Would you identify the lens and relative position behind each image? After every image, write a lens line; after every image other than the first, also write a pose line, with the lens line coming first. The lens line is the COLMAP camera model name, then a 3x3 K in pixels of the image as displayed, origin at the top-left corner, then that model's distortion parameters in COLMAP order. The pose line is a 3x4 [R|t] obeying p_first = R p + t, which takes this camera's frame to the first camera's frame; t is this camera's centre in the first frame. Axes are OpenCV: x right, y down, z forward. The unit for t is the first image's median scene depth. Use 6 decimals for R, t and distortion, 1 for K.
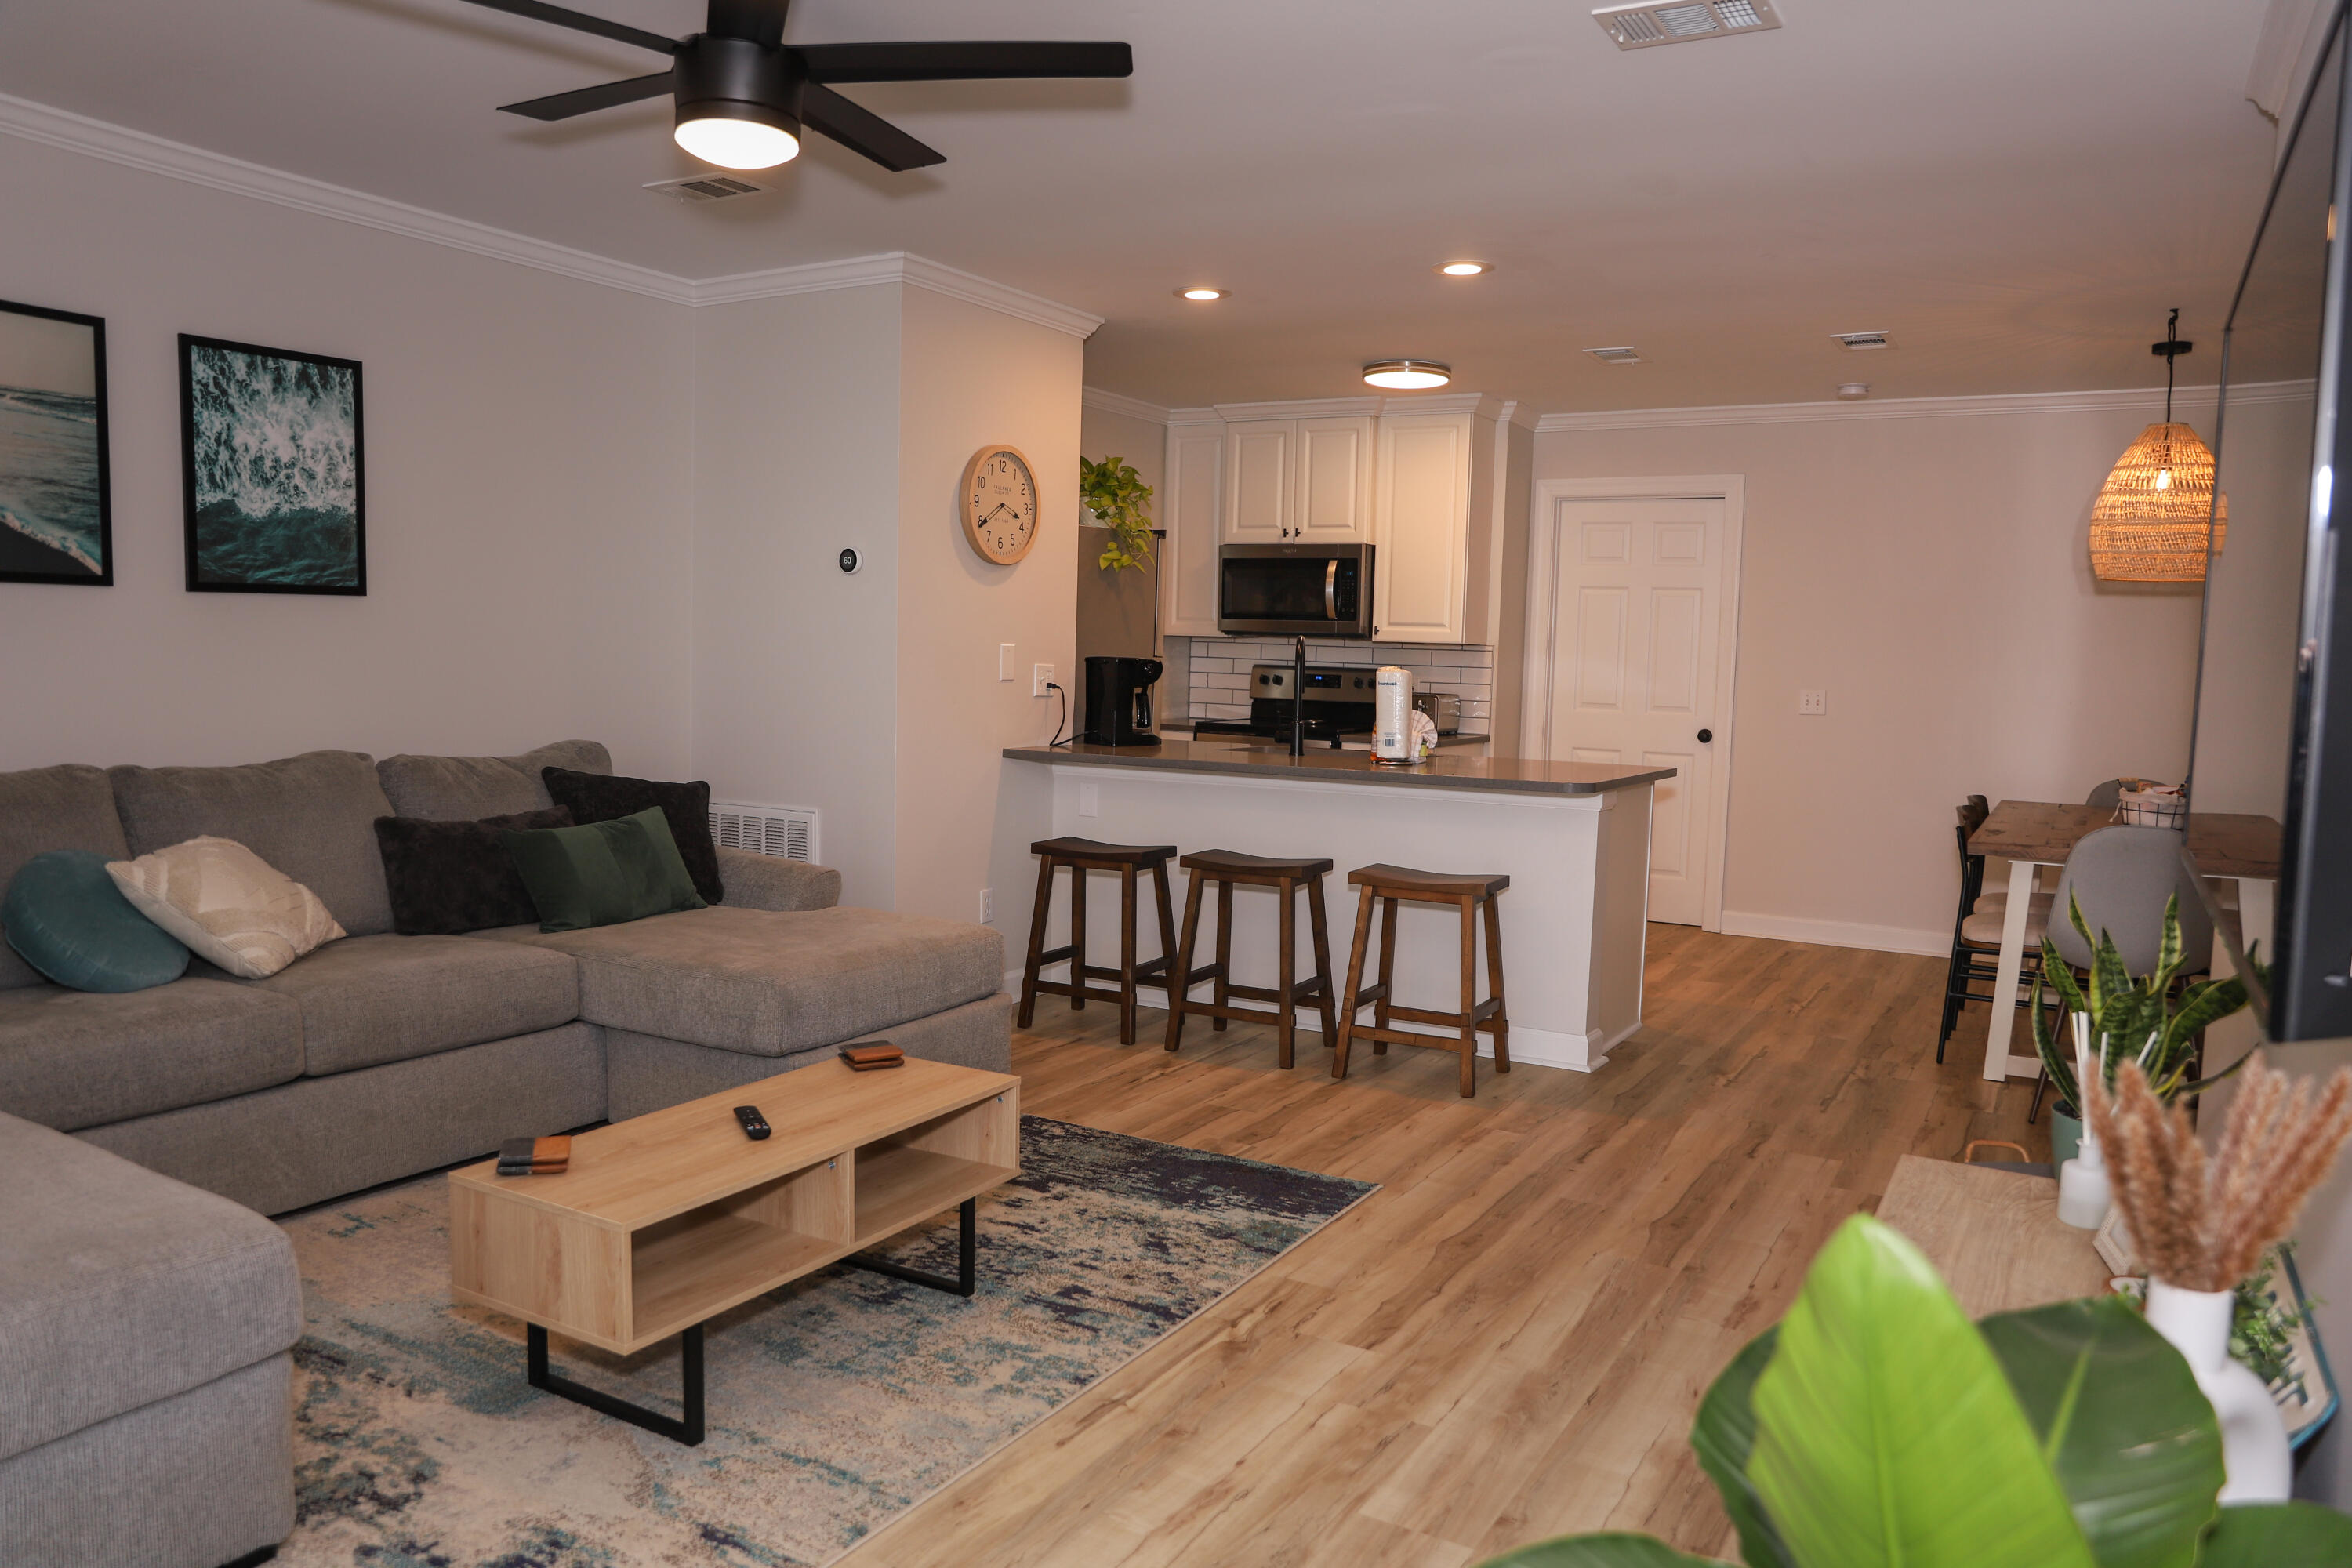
lens RADIAL K [[1611.4, 0, 1182.7], [0, 1611.4, 784.5], [0, 0, 1]] dist [-0.092030, 0.076589]
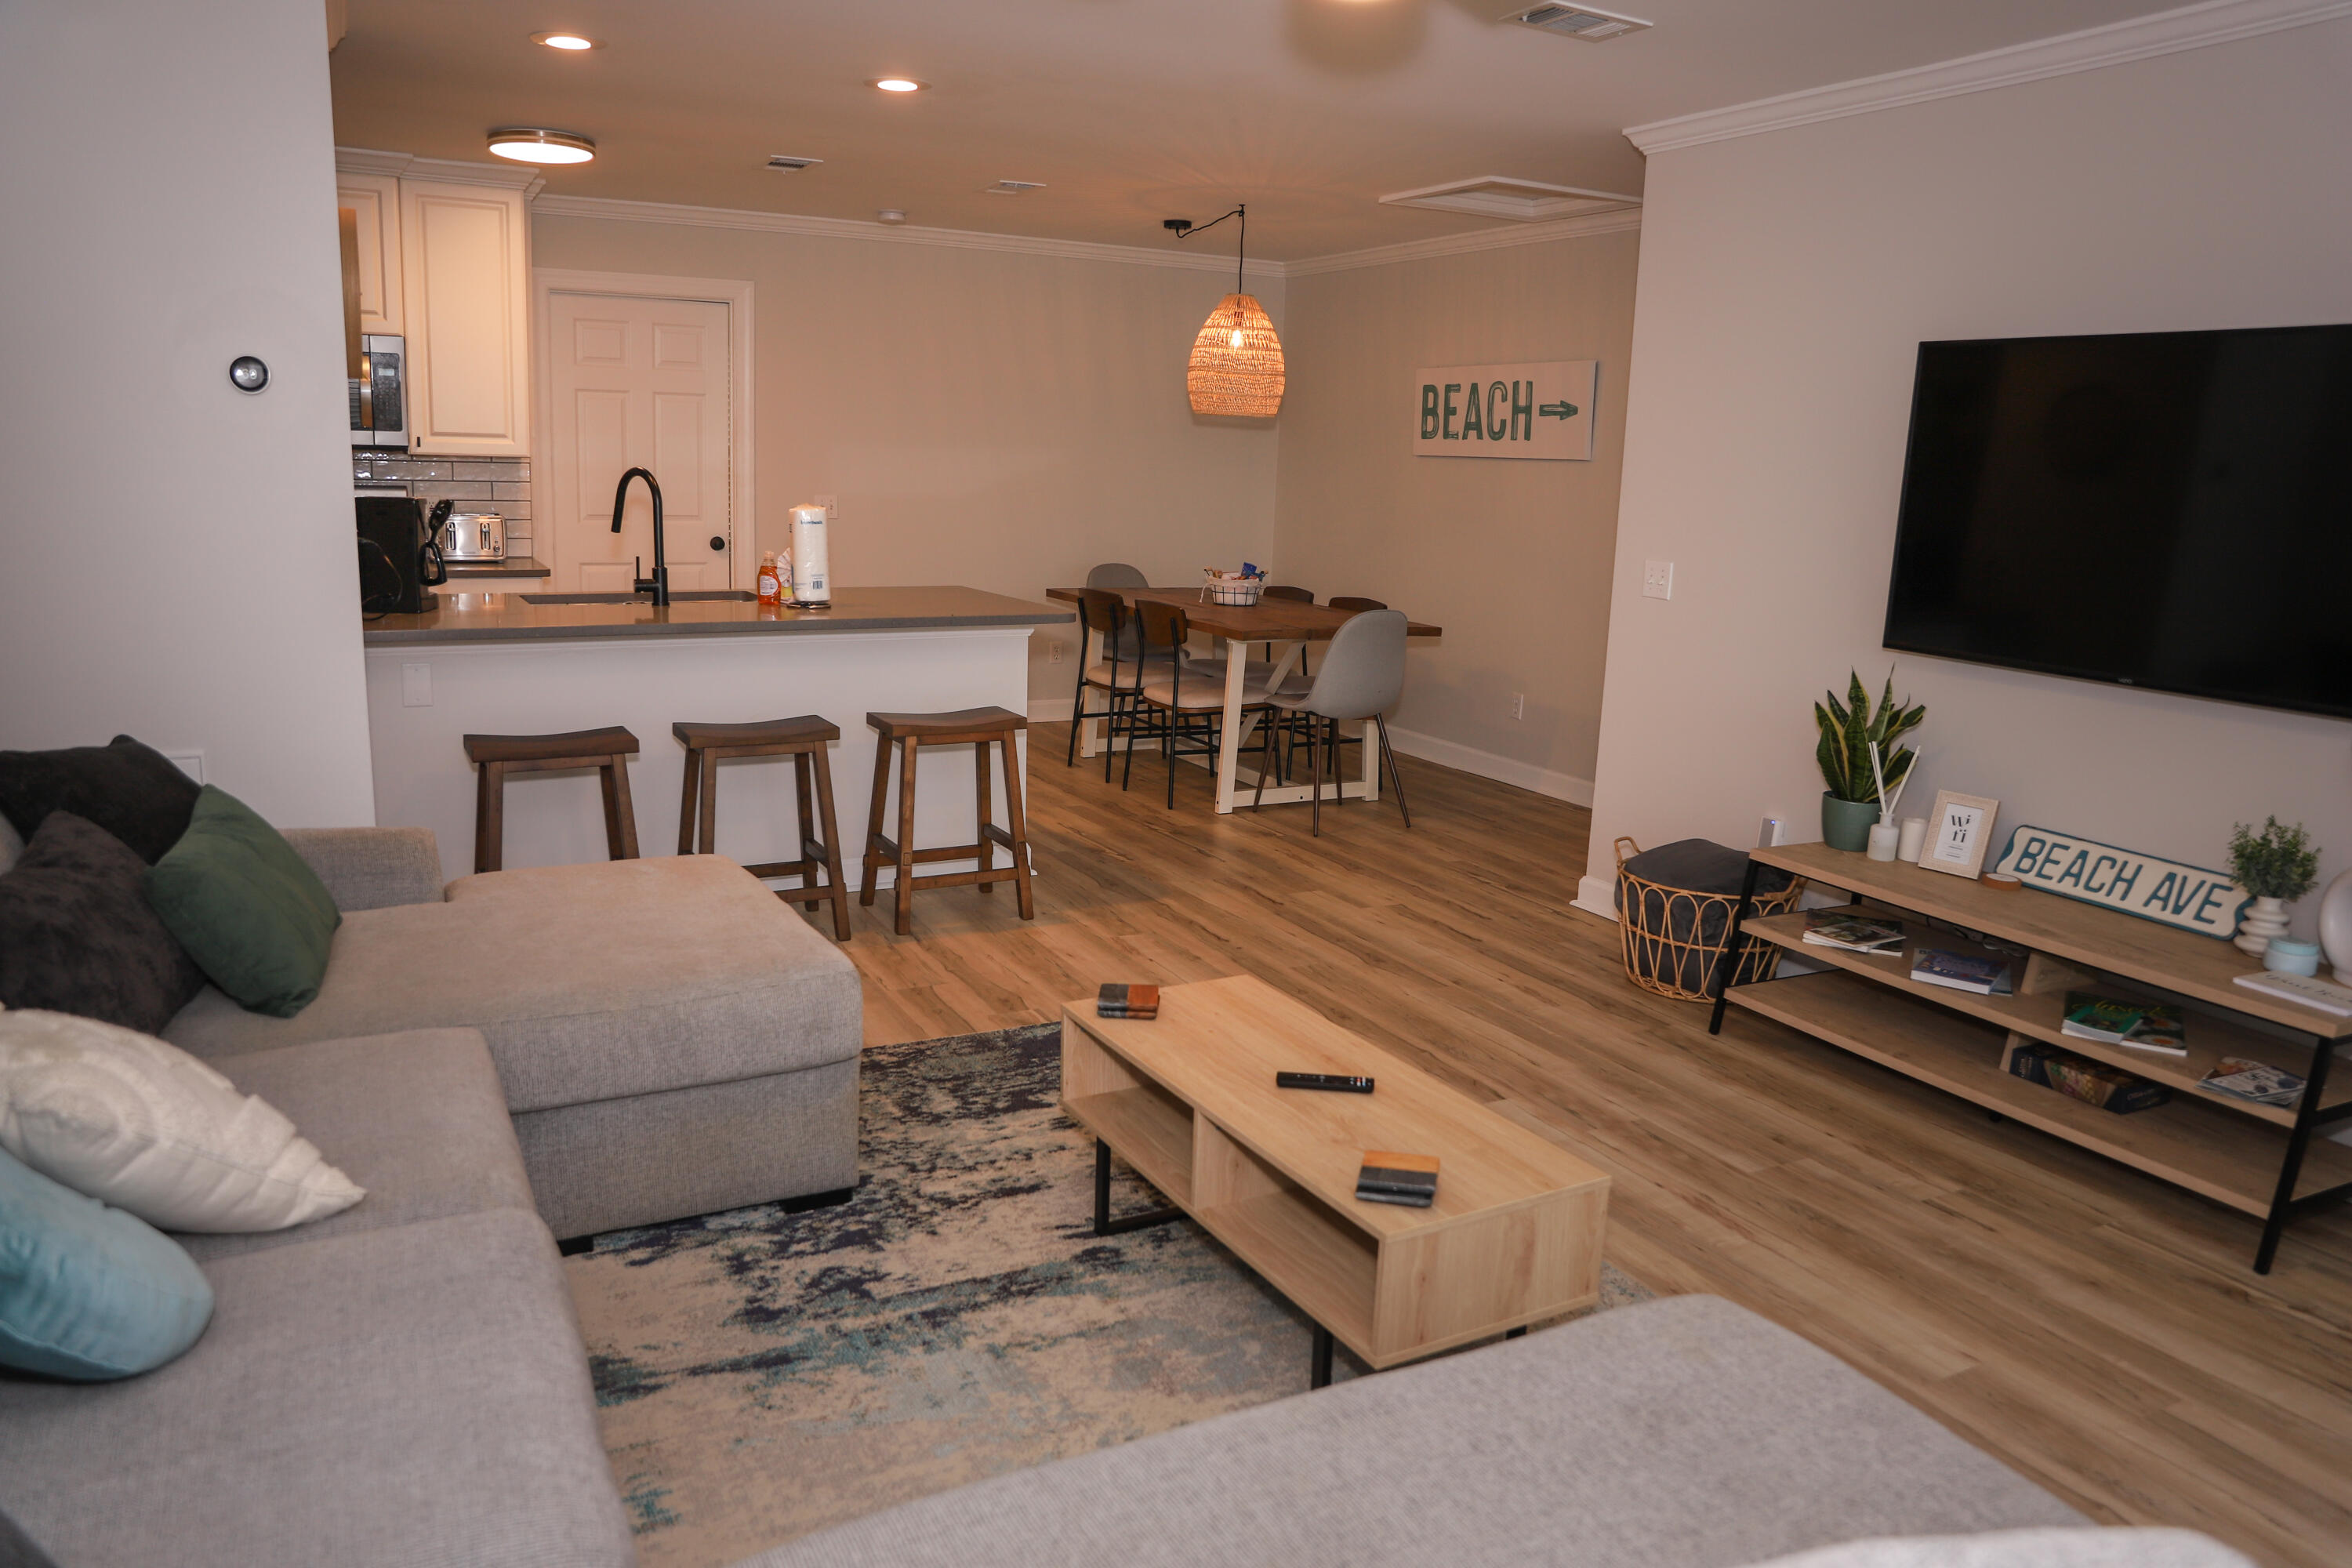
lens RADIAL K [[1611.4, 0, 1182.7], [0, 1611.4, 784.5], [0, 0, 1]] dist [-0.092030, 0.076589]
pose [[0.531380, -0.176321, 0.828581, -0.687675], [0.048733, 0.982842, 0.177895, -0.083549], [-0.845731, -0.054150, 0.530855, 0.380796]]
